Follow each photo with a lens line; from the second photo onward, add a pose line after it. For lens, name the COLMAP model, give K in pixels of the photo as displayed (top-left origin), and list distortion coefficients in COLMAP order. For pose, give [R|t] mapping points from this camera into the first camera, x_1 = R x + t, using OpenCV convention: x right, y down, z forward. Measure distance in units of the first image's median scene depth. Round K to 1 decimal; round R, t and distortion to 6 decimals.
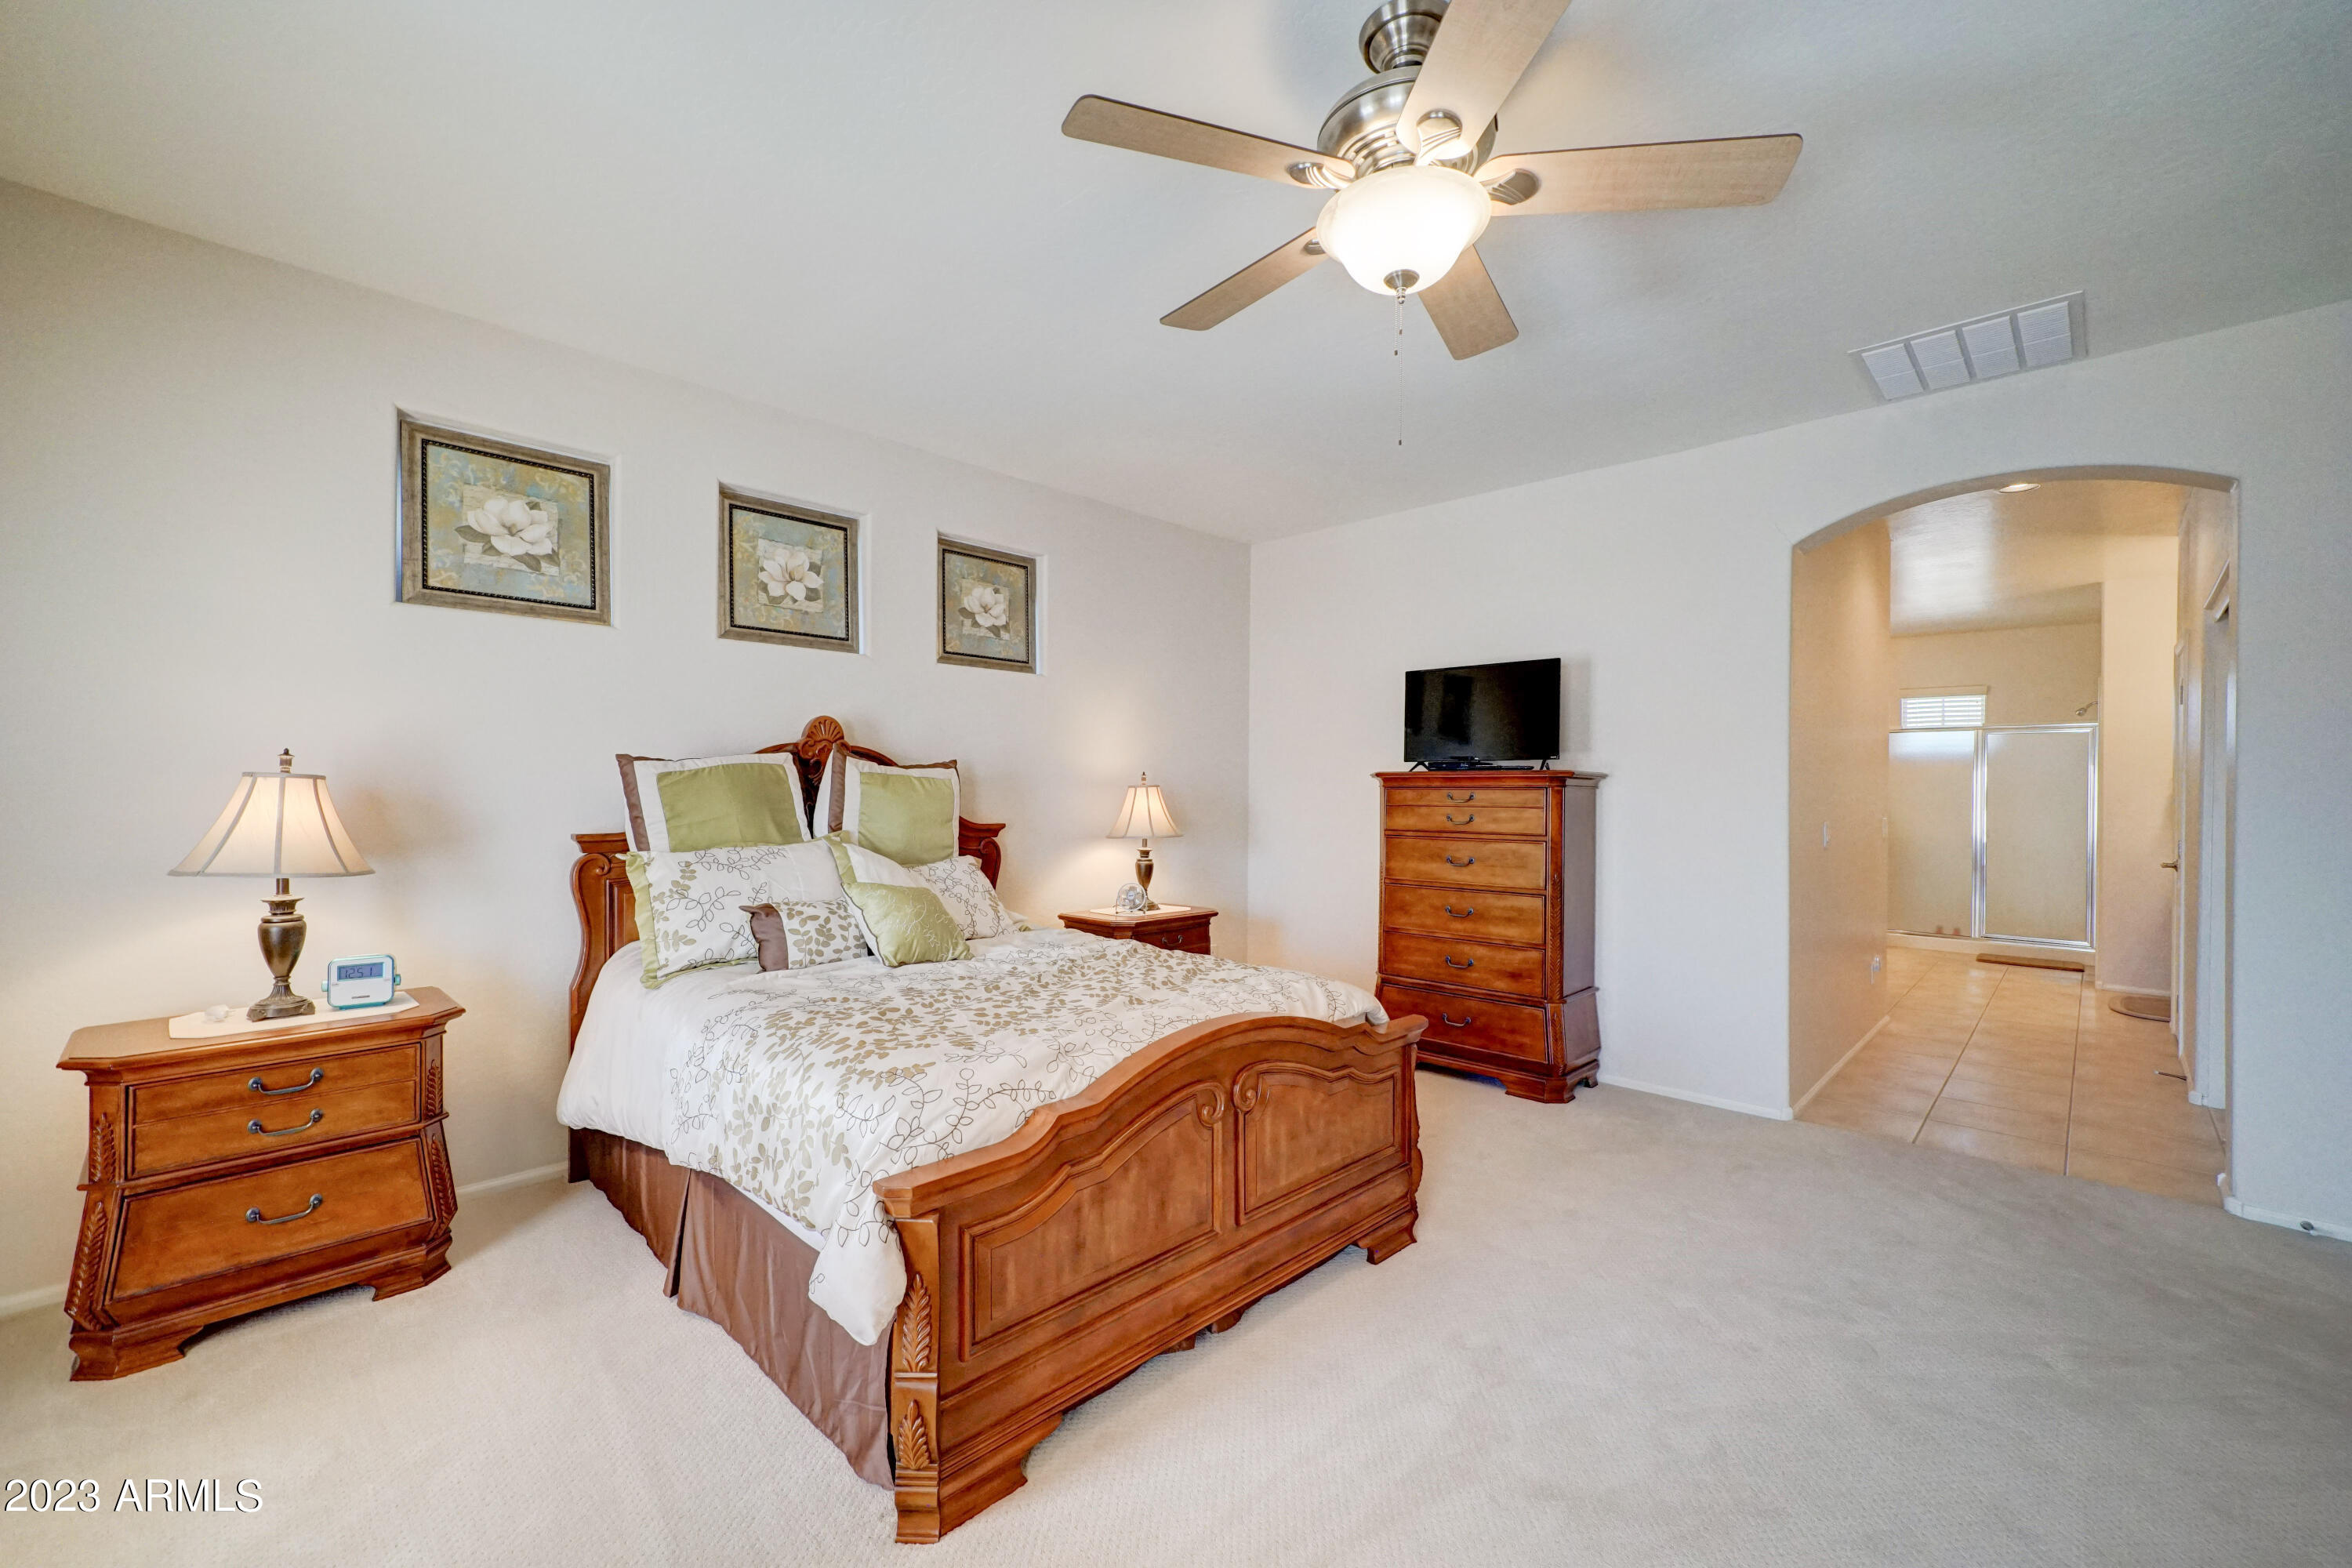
lens RADIAL K [[940.6, 0, 1165.0], [0, 940.6, 793.2], [0, 0, 1]] dist [-0.000006, -0.000050]
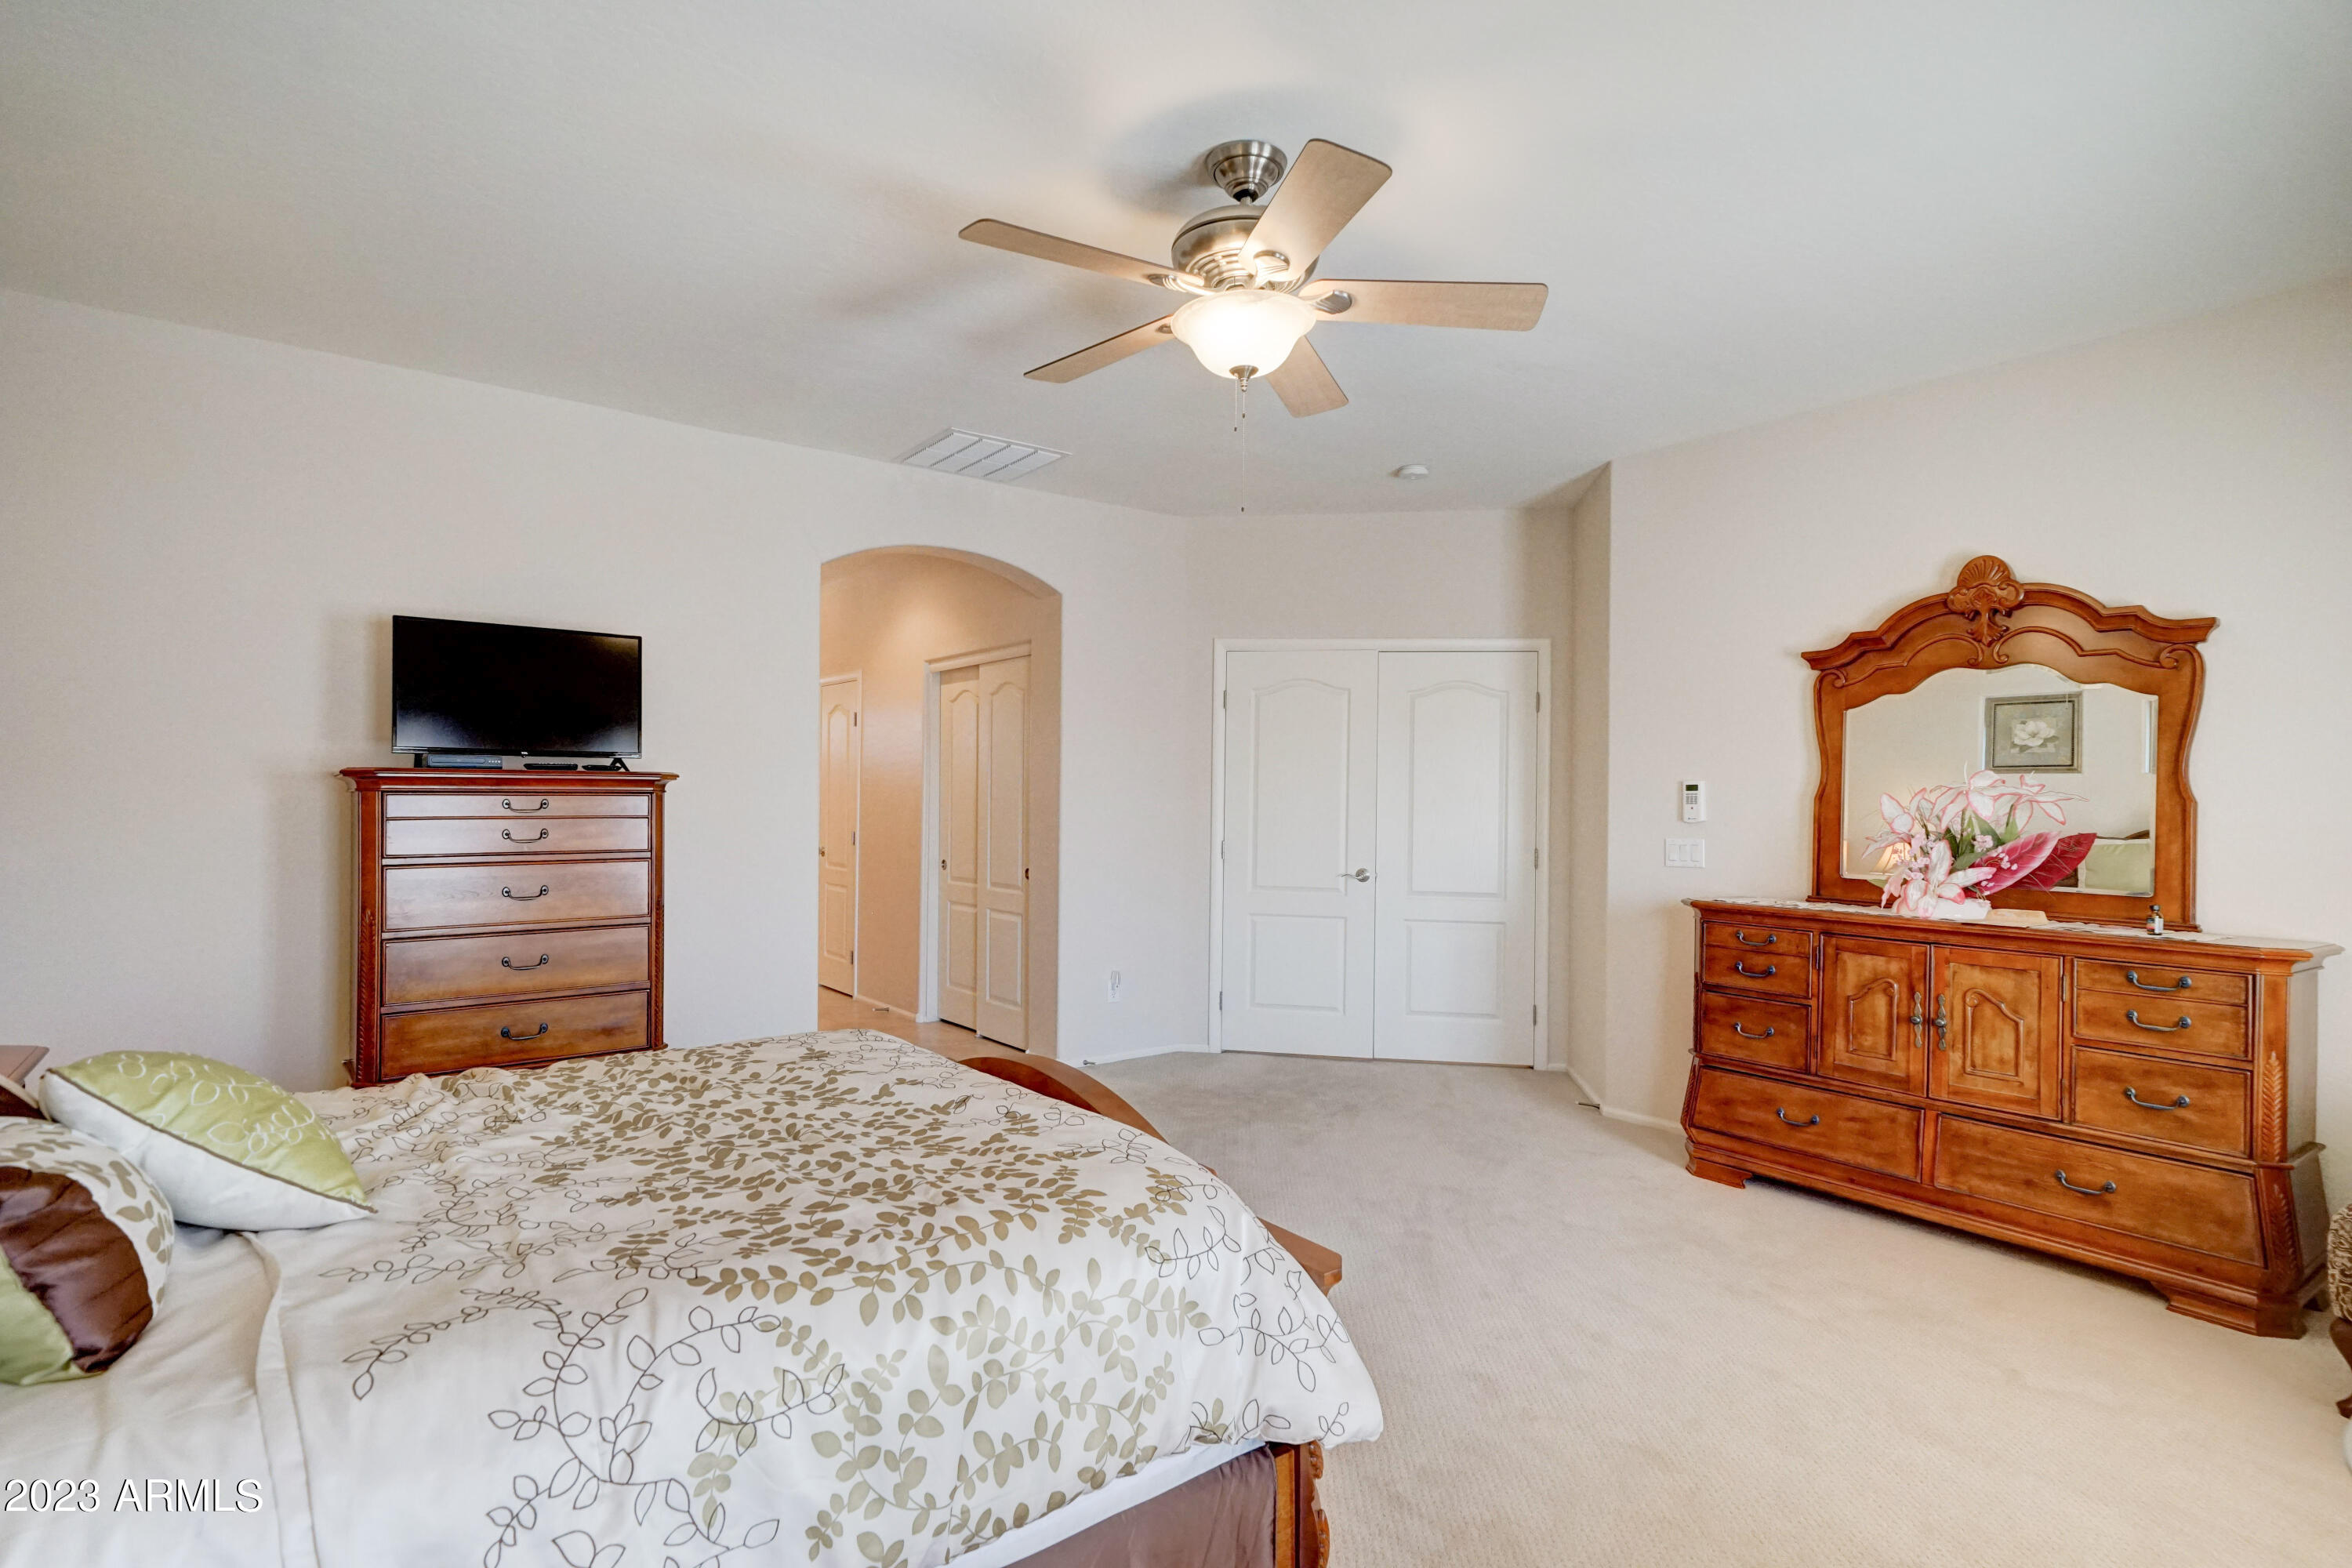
lens RADIAL K [[1186.0, 0, 1173.1], [0, 1186.0, 784.4], [0, 0, 1]] dist [0.002585, 0.000118]
pose [[0.142650, 0.002505, 0.989770, -0.545458], [-0.000424, 0.999997, -0.002469, -0.009958], [-0.989773, -0.000067, 0.142651, 0.384558]]
